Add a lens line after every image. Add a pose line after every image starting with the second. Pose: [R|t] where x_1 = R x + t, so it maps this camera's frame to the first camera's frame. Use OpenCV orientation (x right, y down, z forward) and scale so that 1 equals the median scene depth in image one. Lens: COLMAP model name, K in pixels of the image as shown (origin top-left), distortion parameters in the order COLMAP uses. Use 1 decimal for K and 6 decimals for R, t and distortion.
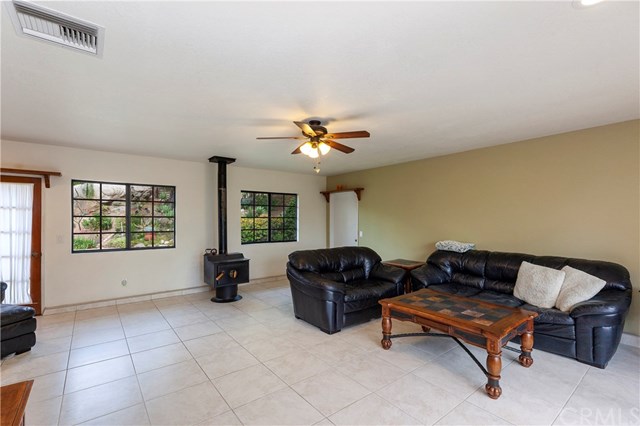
lens RADIAL K [[291.4, 0, 317.1], [0, 291.4, 220.8], [0, 0, 1]] dist [0.002308, 0.000315]
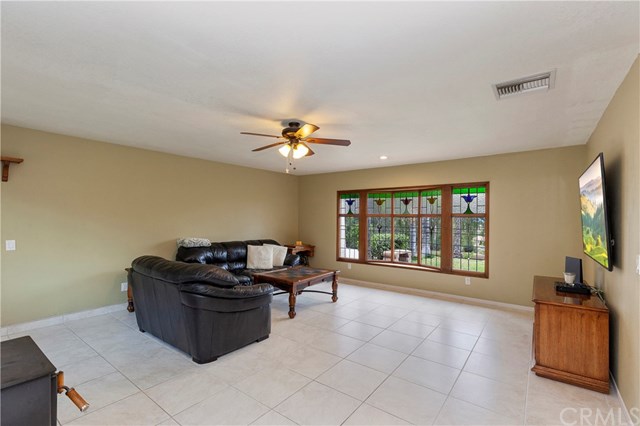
lens RADIAL K [[291.4, 0, 317.1], [0, 291.4, 220.8], [0, 0, 1]] dist [0.002308, 0.000315]
pose [[-0.261185, -0.008177, 0.965254, -0.930061], [0.002061, 0.999957, 0.009029, -0.005808], [-0.965287, 0.004348, -0.261157, 1.094846]]
